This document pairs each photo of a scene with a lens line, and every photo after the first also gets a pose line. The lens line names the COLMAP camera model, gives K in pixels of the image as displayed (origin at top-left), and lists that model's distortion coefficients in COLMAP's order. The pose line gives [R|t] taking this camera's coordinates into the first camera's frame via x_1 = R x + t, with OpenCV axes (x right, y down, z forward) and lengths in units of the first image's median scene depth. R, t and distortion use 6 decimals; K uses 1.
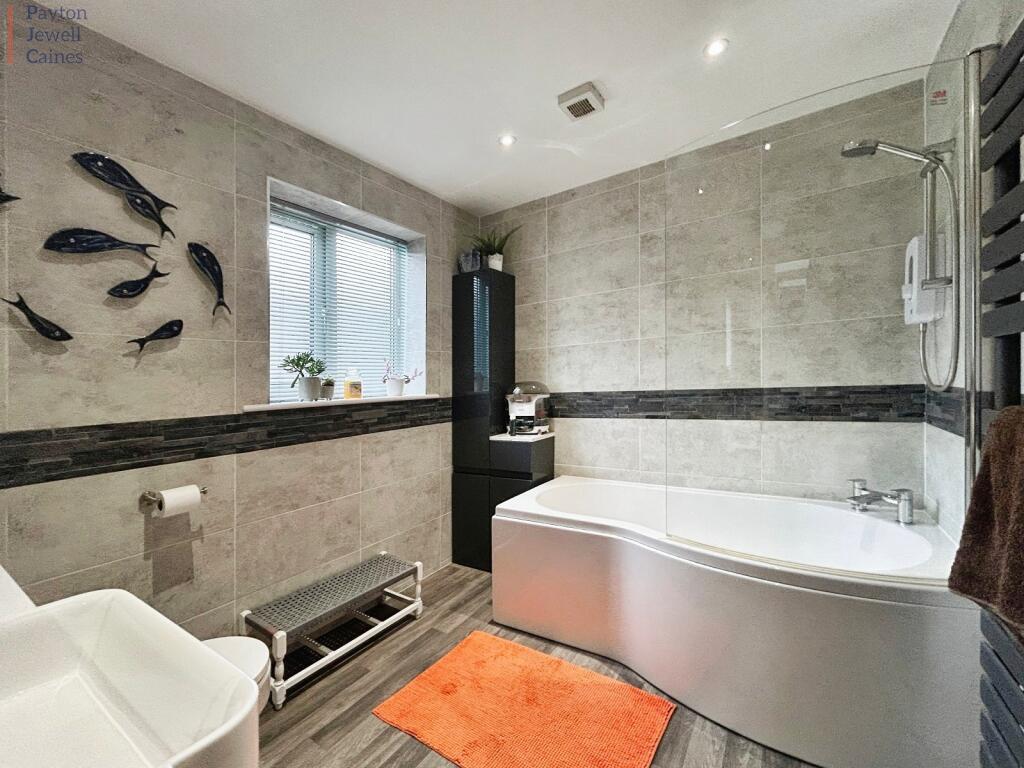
lens RADIAL K [[418.9, 0, 515.1], [0, 418.9, 384.2], [0, 0, 1]] dist [0.006779, 0.000278]
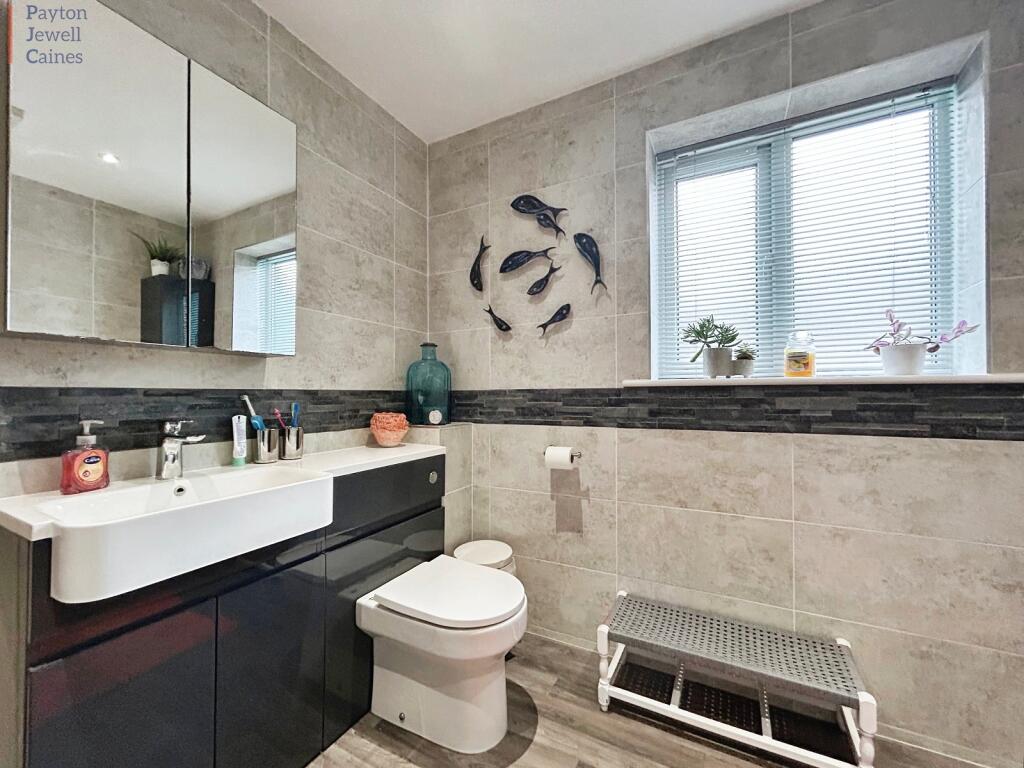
lens RADIAL K [[418.9, 0, 515.3], [0, 418.9, 376.3], [0, 0, 1]] dist [0.006779, 0.000278]
pose [[0.104874, -0.010896, -0.994426, 0.301575], [-0.006293, 0.999913, -0.011620, 0.055475], [0.994466, 0.007477, 0.104797, 0.645422]]
